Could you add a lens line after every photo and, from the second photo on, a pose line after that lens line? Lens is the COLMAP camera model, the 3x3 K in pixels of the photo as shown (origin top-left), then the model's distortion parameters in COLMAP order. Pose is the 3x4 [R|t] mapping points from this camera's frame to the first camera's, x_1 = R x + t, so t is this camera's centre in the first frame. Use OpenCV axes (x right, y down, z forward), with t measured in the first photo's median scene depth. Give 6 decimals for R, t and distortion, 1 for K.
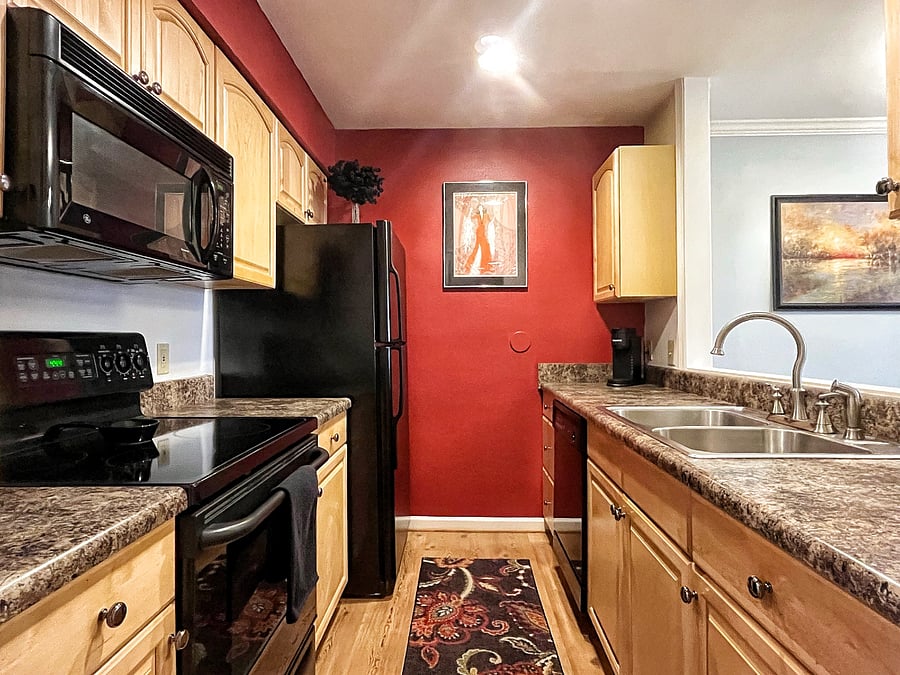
lens RADIAL K [[483.9, 0, 450.0], [0, 483.9, 337.5], [0, 0, 1]] dist [0.003477, 0.000803]
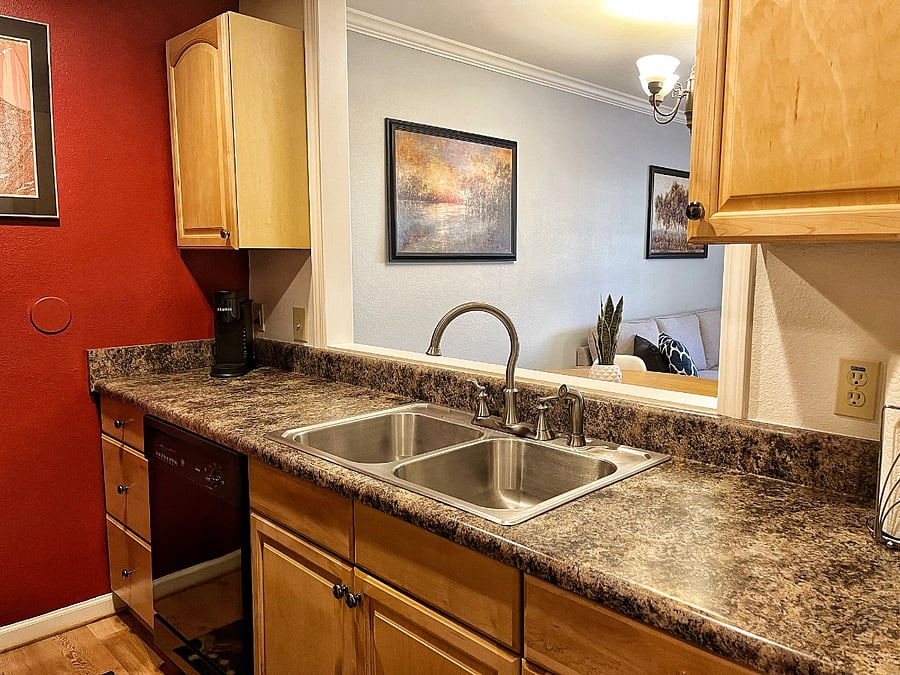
lens RADIAL K [[667.8, 0, 450.0], [0, 667.8, 337.5], [0, 0, 1]] dist [0.015275, 0.001229]
pose [[0.686415, -0.088017, 0.721864, -0.137657], [-0.001520, 0.992473, 0.122457, -0.081644], [-0.727209, -0.085154, 0.681114, 0.152393]]
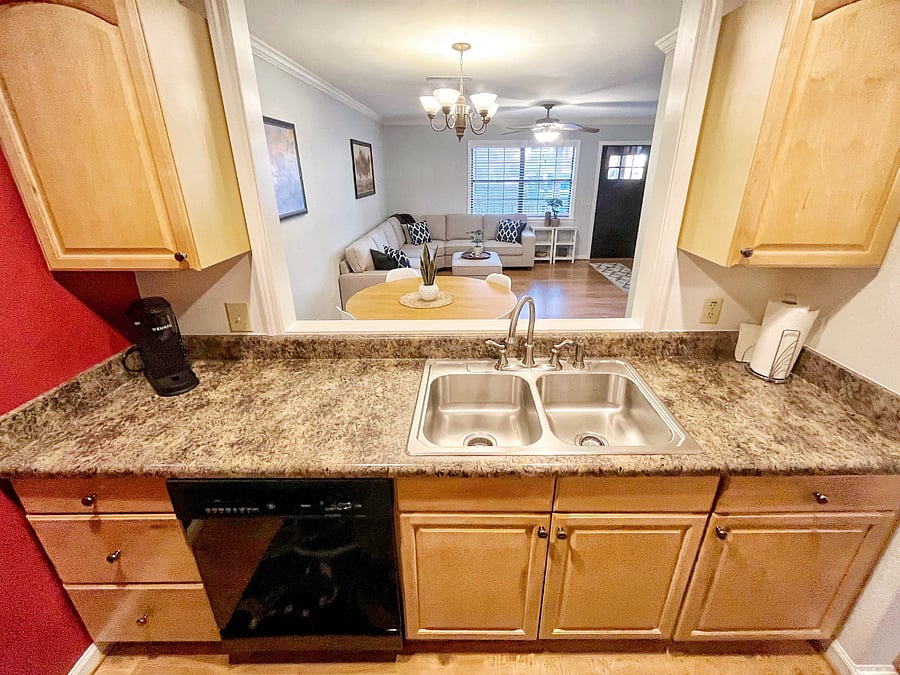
lens RADIAL K [[369.4, 0, 450.9], [0, 369.4, 295.8], [0, 0, 1]] dist [-0.002421, -0.000416]
pose [[-0.022834, -0.328904, 0.944087, -0.129646], [0.017655, 0.944054, 0.329319, -0.219664], [-0.999583, 0.024188, -0.015750, 0.731941]]
